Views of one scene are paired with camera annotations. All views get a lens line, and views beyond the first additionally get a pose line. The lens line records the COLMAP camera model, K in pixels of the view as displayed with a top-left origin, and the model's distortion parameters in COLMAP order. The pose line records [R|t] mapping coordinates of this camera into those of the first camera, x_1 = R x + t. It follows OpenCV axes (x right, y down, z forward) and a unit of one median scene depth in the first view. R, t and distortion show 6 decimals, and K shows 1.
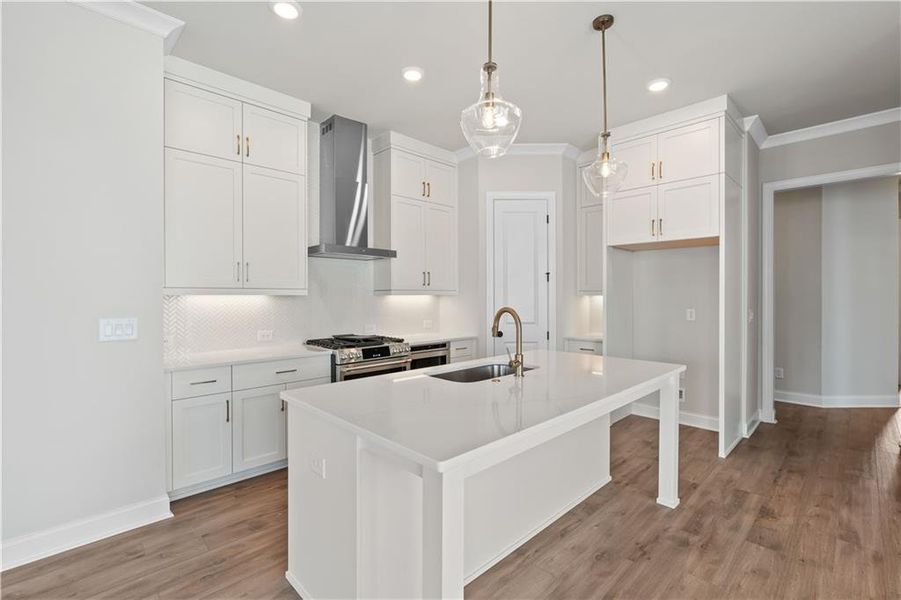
lens RADIAL K [[394.5, 0, 454.7], [0, 394.5, 300.8], [0, 0, 1]] dist [0.000570, 0.000311]
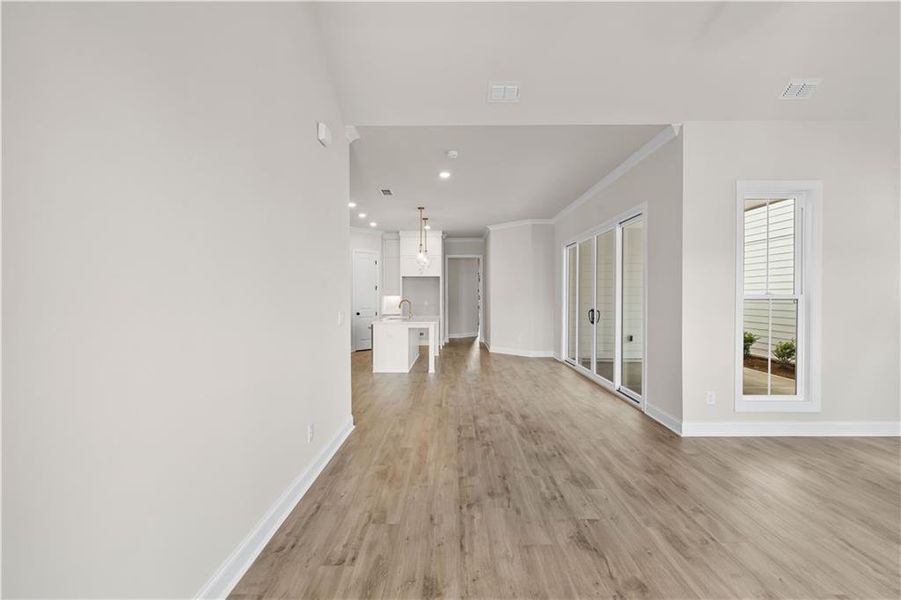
lens RADIAL K [[367.0, 0, 450.5], [0, 367.0, 300.0], [0, 0, 1]] dist [0.000296, 0.000049]
pose [[0.728145, -0.010342, 0.685346, -1.050894], [0.012795, 0.999917, 0.001495, 0.013400], [-0.685304, 0.007681, 0.728216, -0.966331]]
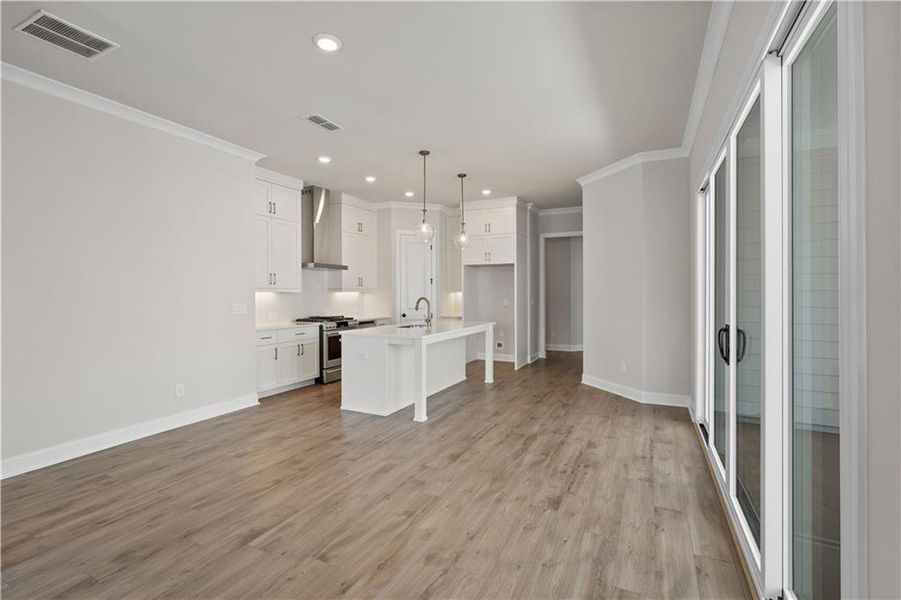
lens RADIAL K [[394.5, 0, 454.7], [0, 394.5, 300.8], [0, 0, 1]] dist [0.000570, 0.000311]
pose [[0.940982, -0.008290, 0.338354, -0.288647], [0.005655, 0.999946, 0.008773, 0.010925], [-0.338408, -0.006342, 0.940978, -0.745725]]
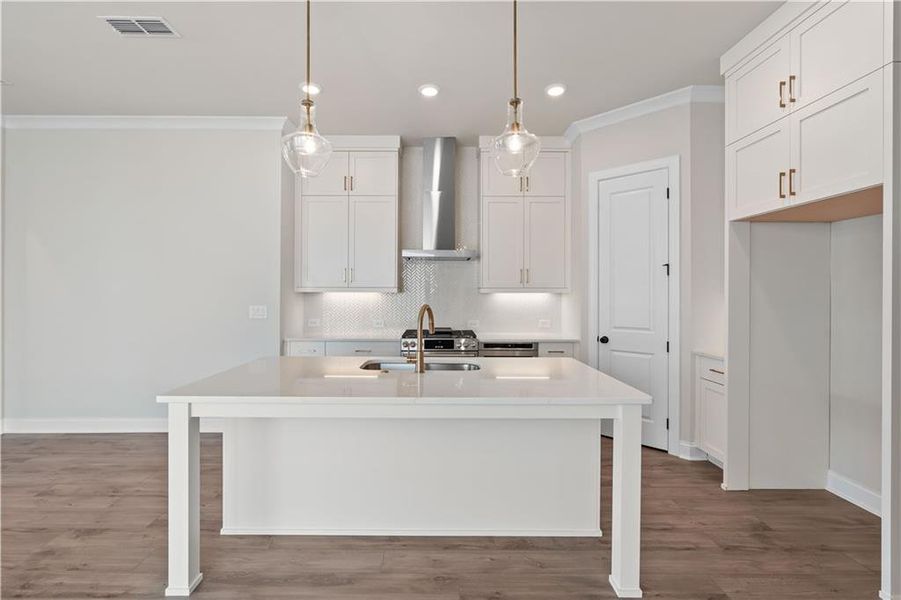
lens RADIAL K [[405.8, 0, 450.2], [0, 405.8, 297.4], [0, 0, 1]] dist [-0.003854, -0.000292]
pose [[0.724411, 0.011495, -0.689273, 0.546929], [-0.013673, 0.999904, 0.002306, -0.003371], [0.689233, 0.007754, 0.724498, 0.175580]]
